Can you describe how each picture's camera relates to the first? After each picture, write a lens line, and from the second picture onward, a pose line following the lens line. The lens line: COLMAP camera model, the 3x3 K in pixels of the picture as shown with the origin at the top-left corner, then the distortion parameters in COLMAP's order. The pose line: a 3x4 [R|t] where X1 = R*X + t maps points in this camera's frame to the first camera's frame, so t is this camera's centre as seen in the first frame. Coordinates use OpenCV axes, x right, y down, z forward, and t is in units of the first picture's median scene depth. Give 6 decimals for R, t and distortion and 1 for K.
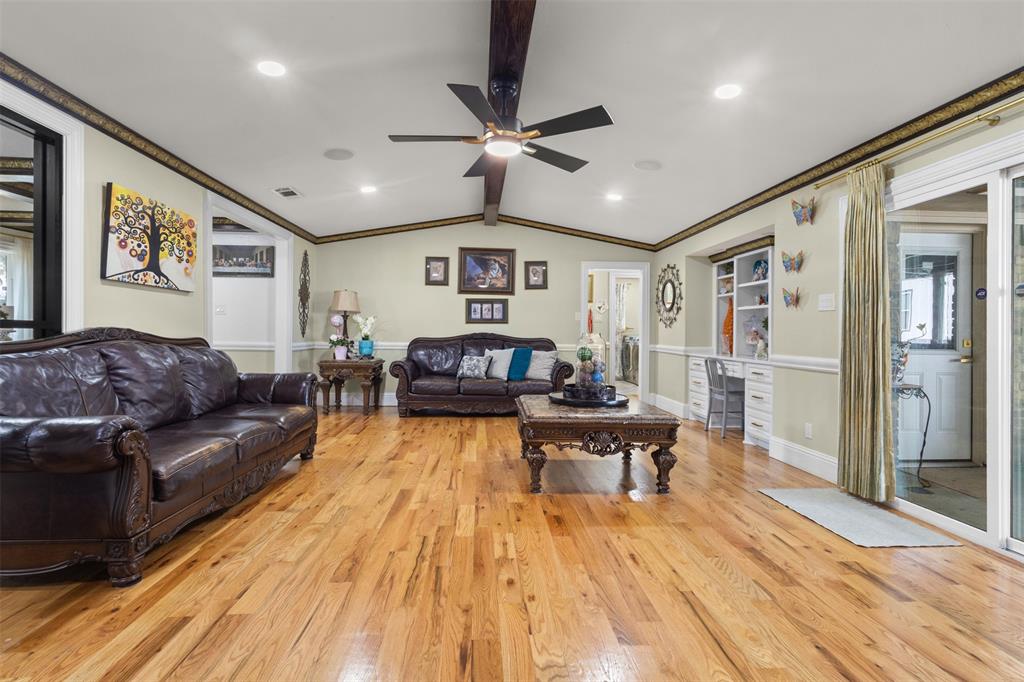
lens RADIAL K [[472.7, 0, 508.7], [0, 472.7, 339.2], [0, 0, 1]] dist [0.000763, 0.000012]
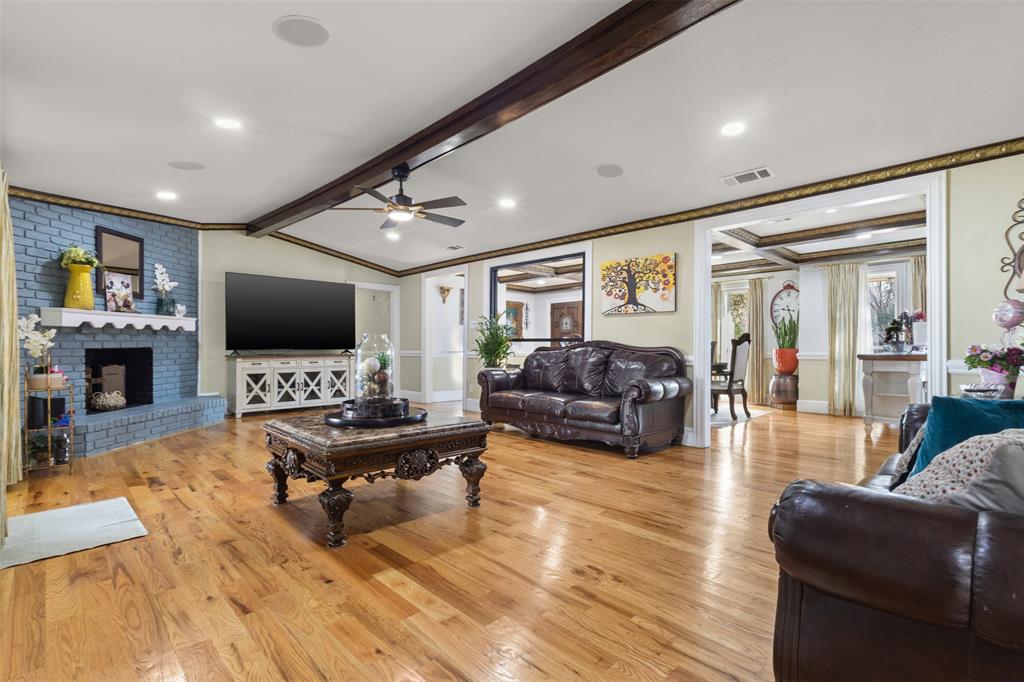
lens RADIAL K [[472.7, 0, 508.7], [0, 472.7, 339.2], [0, 0, 1]] dist [0.000763, 0.000012]
pose [[-0.752888, -0.019482, -0.657860, 0.579327], [-0.014739, 0.999810, -0.012739, -0.001204], [0.657983, 0.000105, -0.753033, 1.914401]]
